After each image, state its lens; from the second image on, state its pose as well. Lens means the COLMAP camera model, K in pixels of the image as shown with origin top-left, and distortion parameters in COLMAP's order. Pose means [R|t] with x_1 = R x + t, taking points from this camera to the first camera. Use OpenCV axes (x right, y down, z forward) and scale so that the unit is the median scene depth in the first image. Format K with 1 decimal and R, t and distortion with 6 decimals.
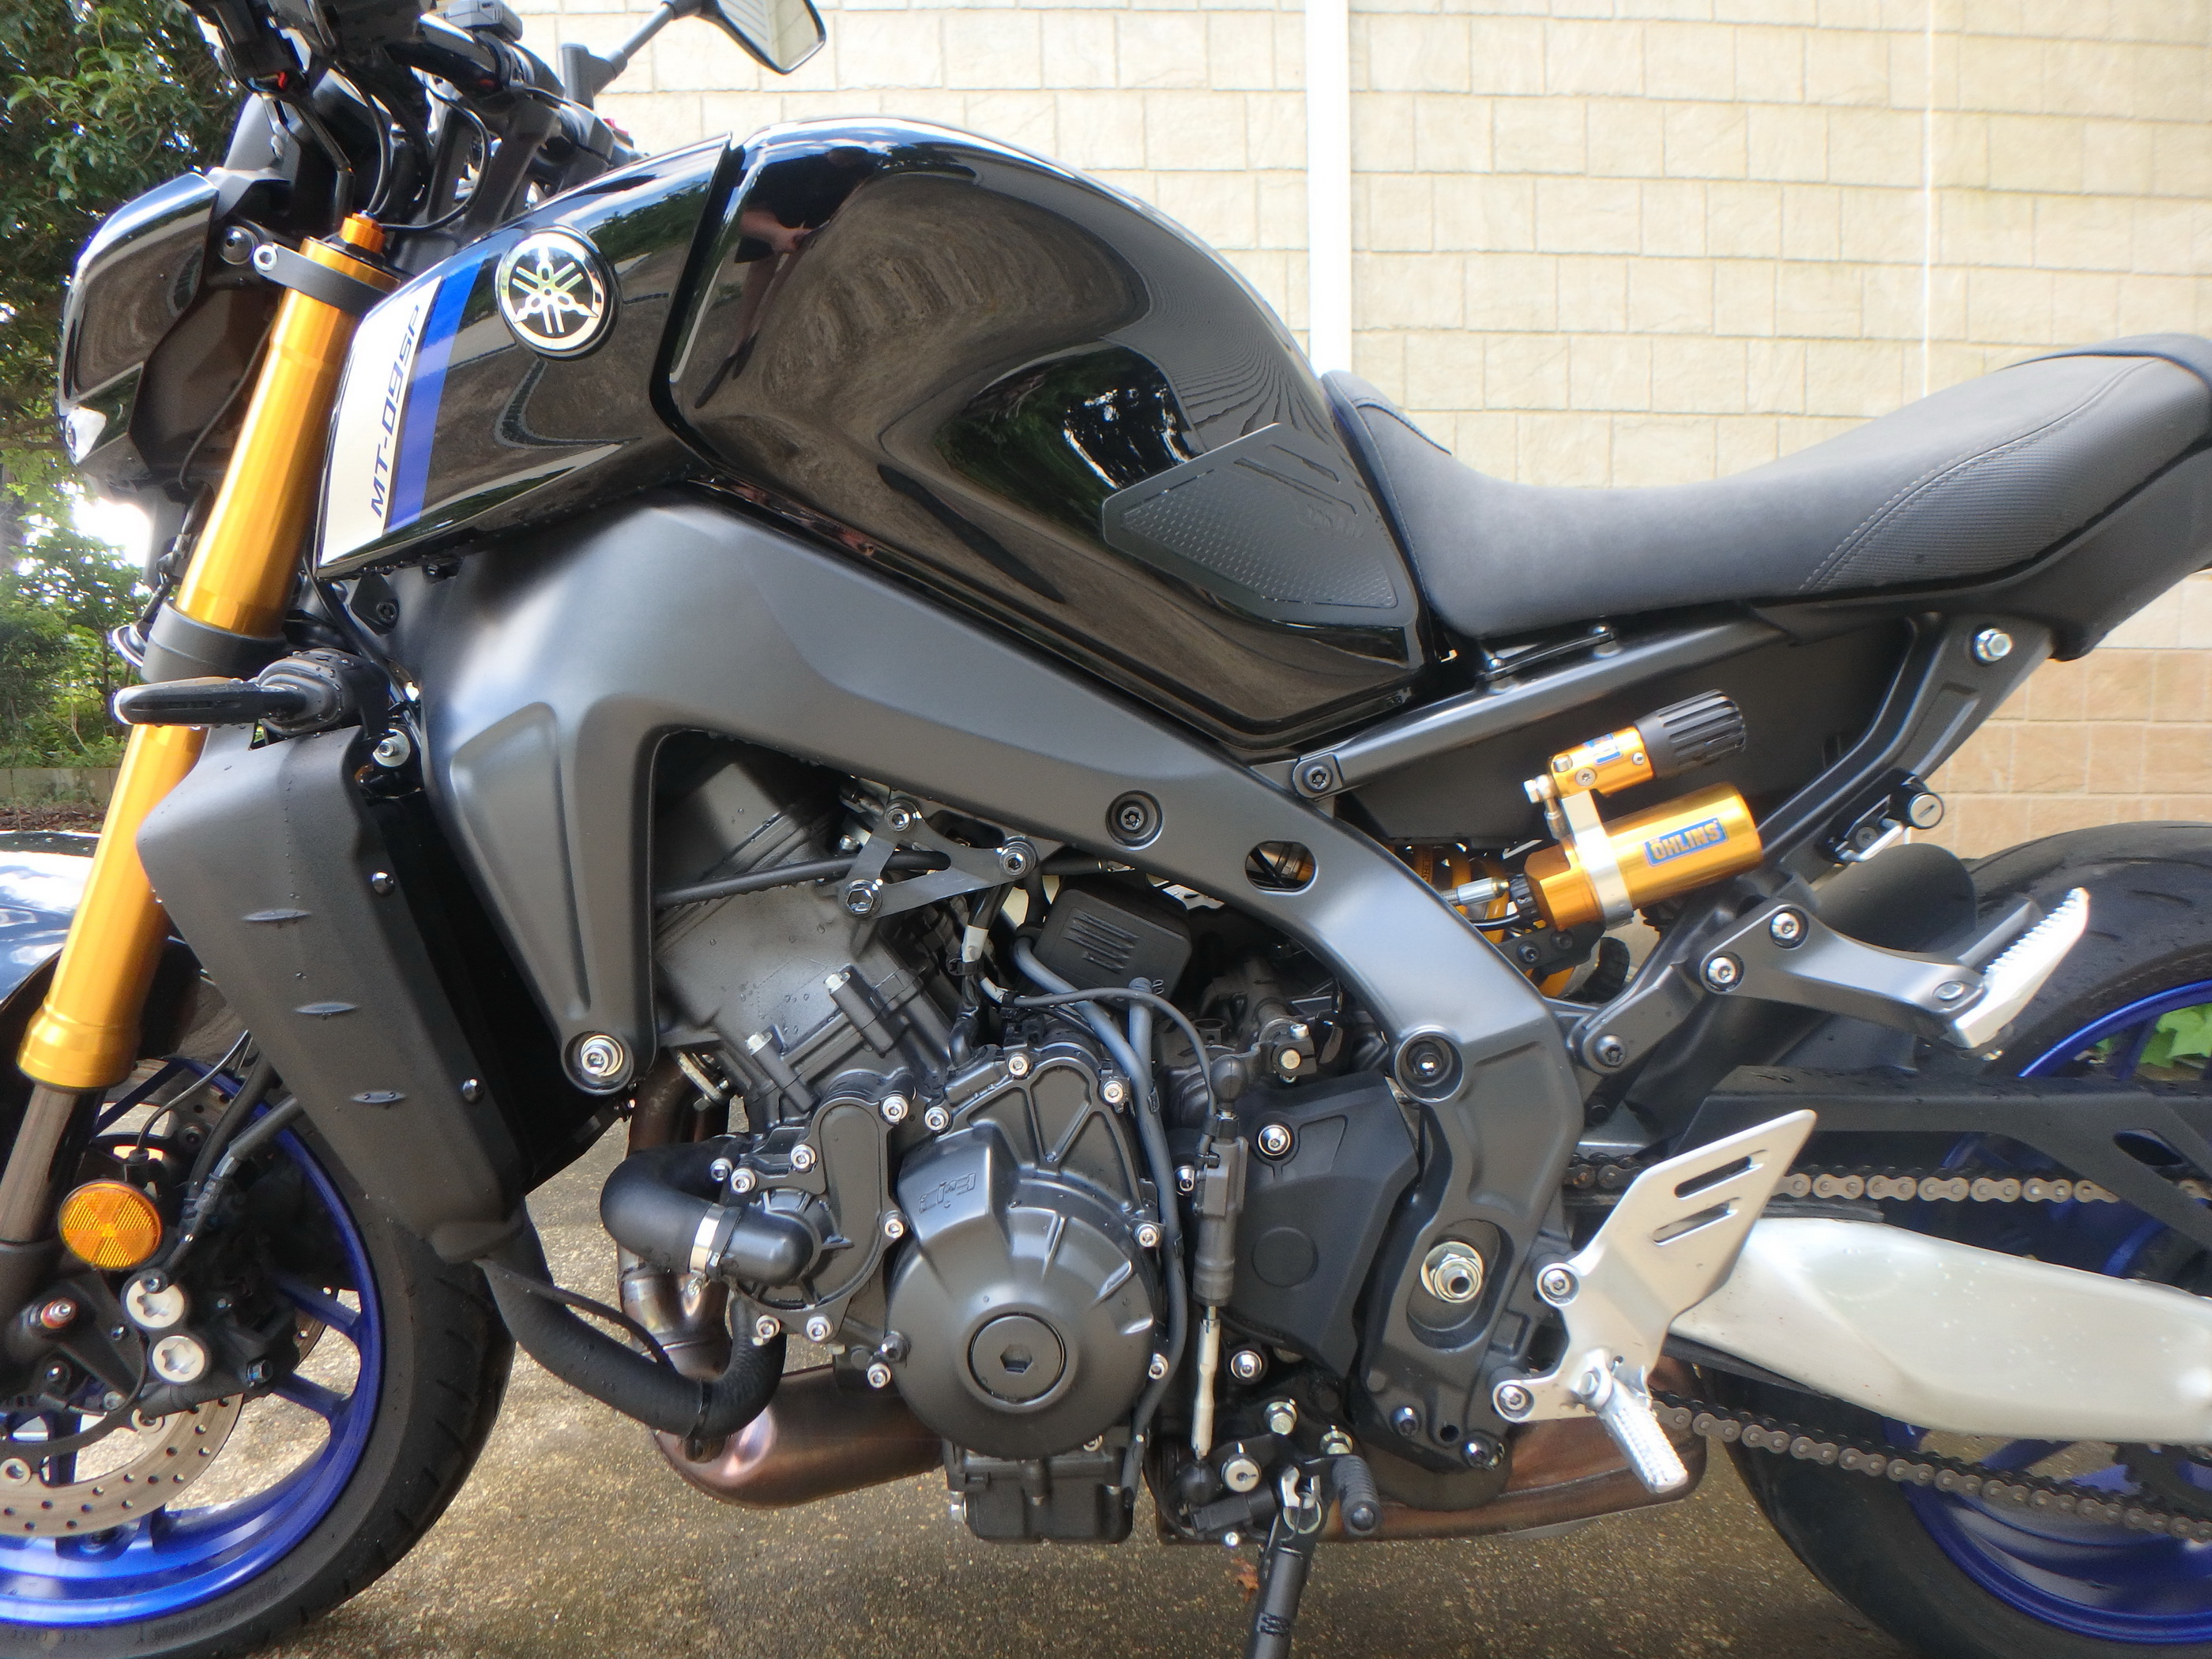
lens RADIAL K [[1375.7, 0, 1120.3], [0, 1375.7, 848.7], [0, 0, 1]] dist [-0.038885, 0.001663]
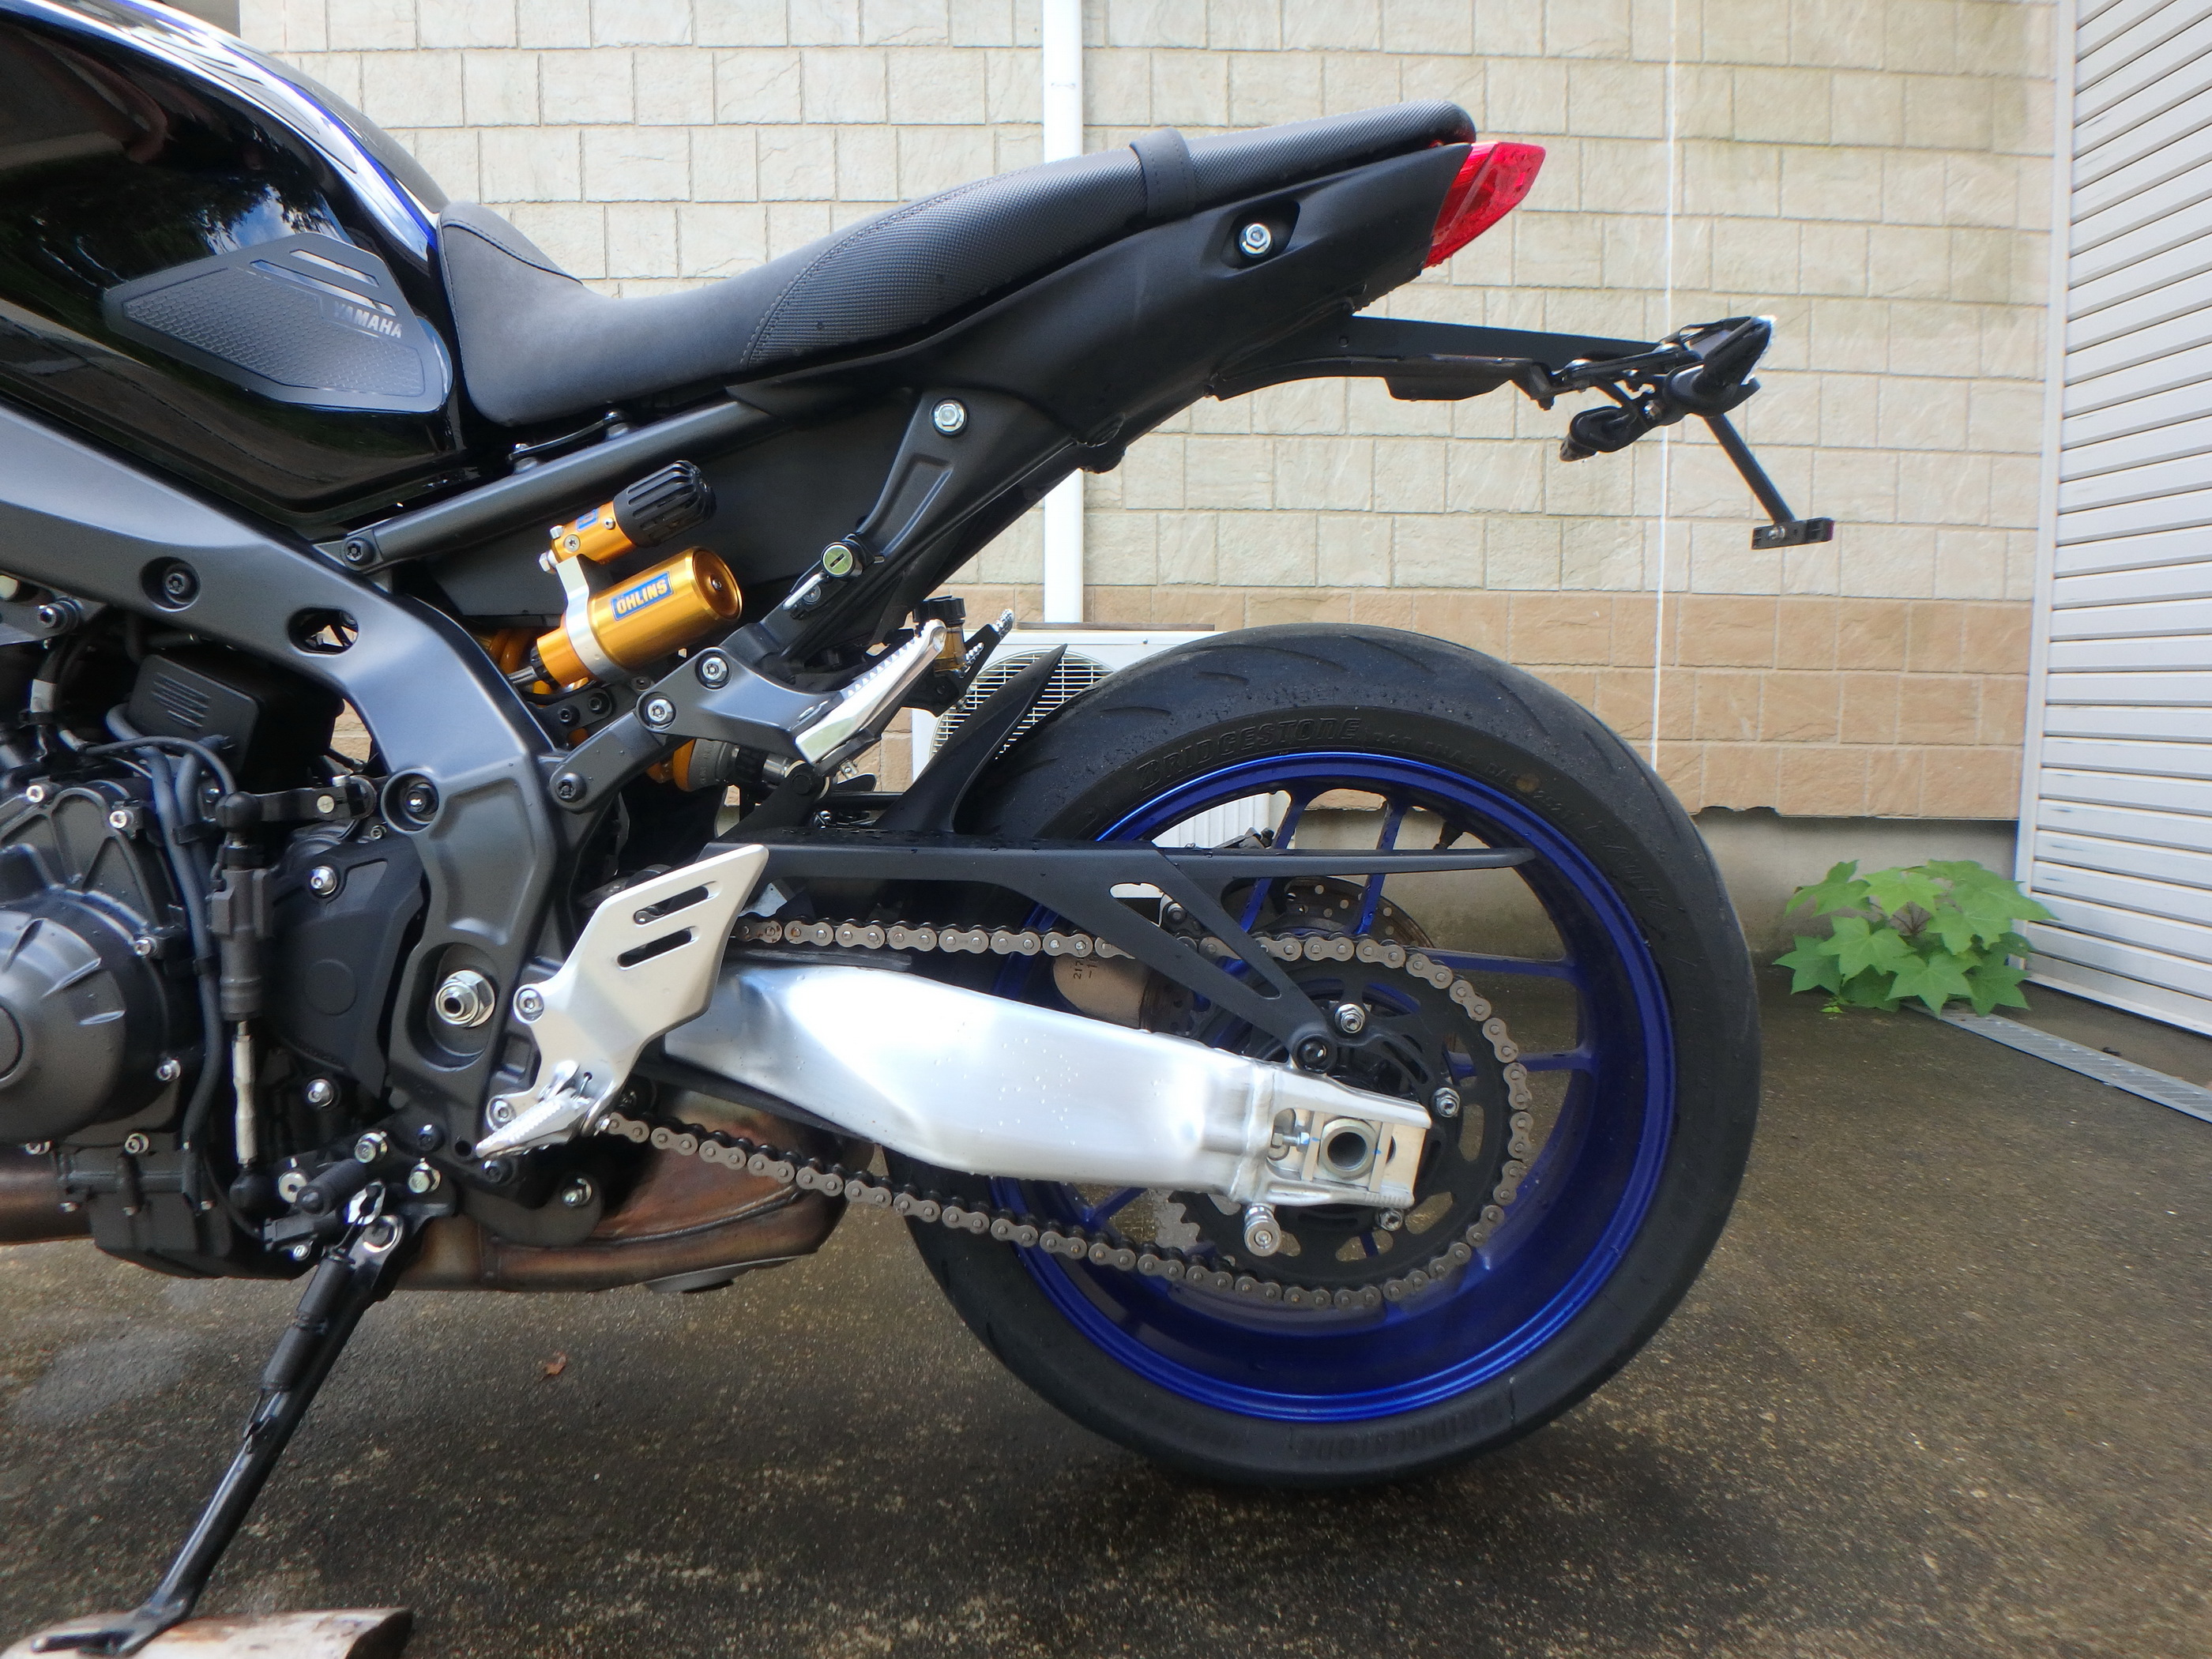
lens RADIAL K [[1375.7, 0, 1093.1], [0, 1375.7, 849.4], [0, 0, 1]] dist [-0.038885, 0.001663]
pose [[0.999909, 0.006269, -0.011915, 0.188821], [-0.006279, 0.999980, -0.000816, 0.046940], [0.011909, 0.000891, 0.999929, -0.020722]]
